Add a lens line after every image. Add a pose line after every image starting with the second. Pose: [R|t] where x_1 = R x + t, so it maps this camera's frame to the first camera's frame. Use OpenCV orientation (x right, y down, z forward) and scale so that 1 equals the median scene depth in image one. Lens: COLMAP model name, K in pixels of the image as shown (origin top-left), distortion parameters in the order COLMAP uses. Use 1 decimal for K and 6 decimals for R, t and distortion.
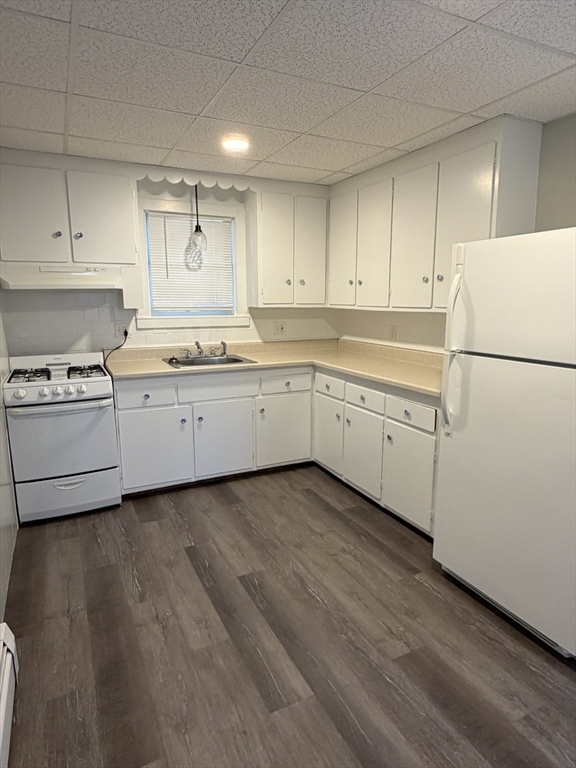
lens RADIAL K [[461.2, 0, 288.0], [0, 461.2, 384.0], [0, 0, 1]] dist [0.001817, -0.000209]
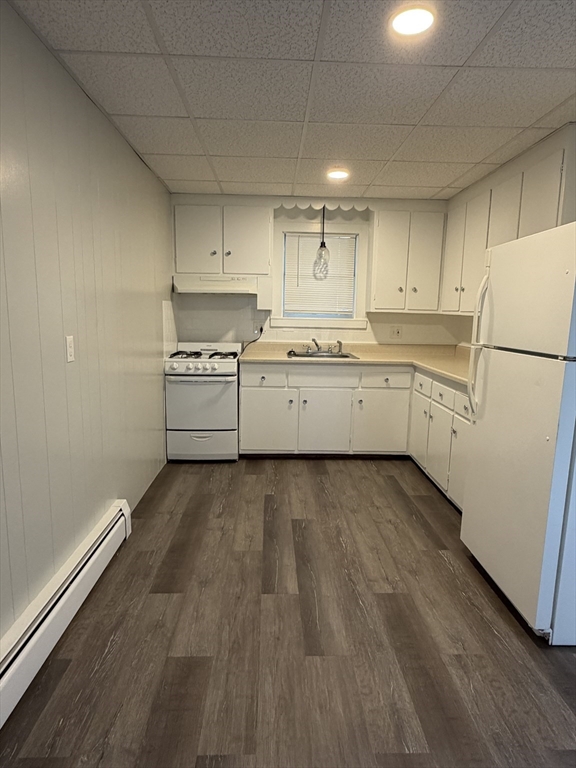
lens RADIAL K [[461.2, 0, 288.0], [0, 461.2, 384.0], [0, 0, 1]] dist [0.001817, -0.000209]
pose [[0.910659, 0.082130, -0.404913, 0.276825], [-0.095754, 0.995314, -0.013470, 0.055115], [0.401909, 0.051039, 0.914256, -0.128597]]
